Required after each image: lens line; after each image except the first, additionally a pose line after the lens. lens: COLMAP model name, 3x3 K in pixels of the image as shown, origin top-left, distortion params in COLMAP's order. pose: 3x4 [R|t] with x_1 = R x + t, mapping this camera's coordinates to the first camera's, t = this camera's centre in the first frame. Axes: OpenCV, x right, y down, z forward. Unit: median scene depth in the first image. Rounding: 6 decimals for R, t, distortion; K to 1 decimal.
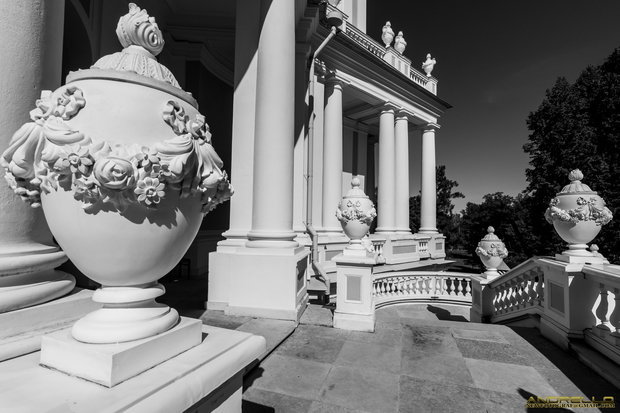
lens RADIAL K [[300.6, 0, 313.3], [0, 300.6, 213.5], [0, 0, 1]] dist [0.001492, 0.001107]
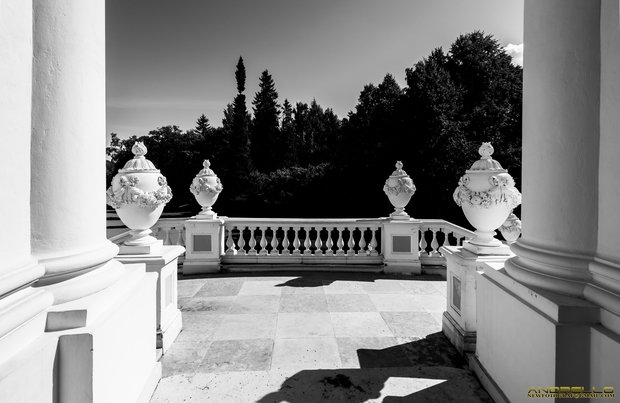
lens RADIAL K [[311.5, 0, 293.5], [0, 311.5, 183.7], [0, 0, 1]] dist [0.000133, -0.000153]
pose [[-0.320069, -0.028326, 0.946971, -0.875410], [-0.040658, 0.999043, 0.016142, -0.070537], [-0.946521, -0.033335, -0.320914, 1.141480]]
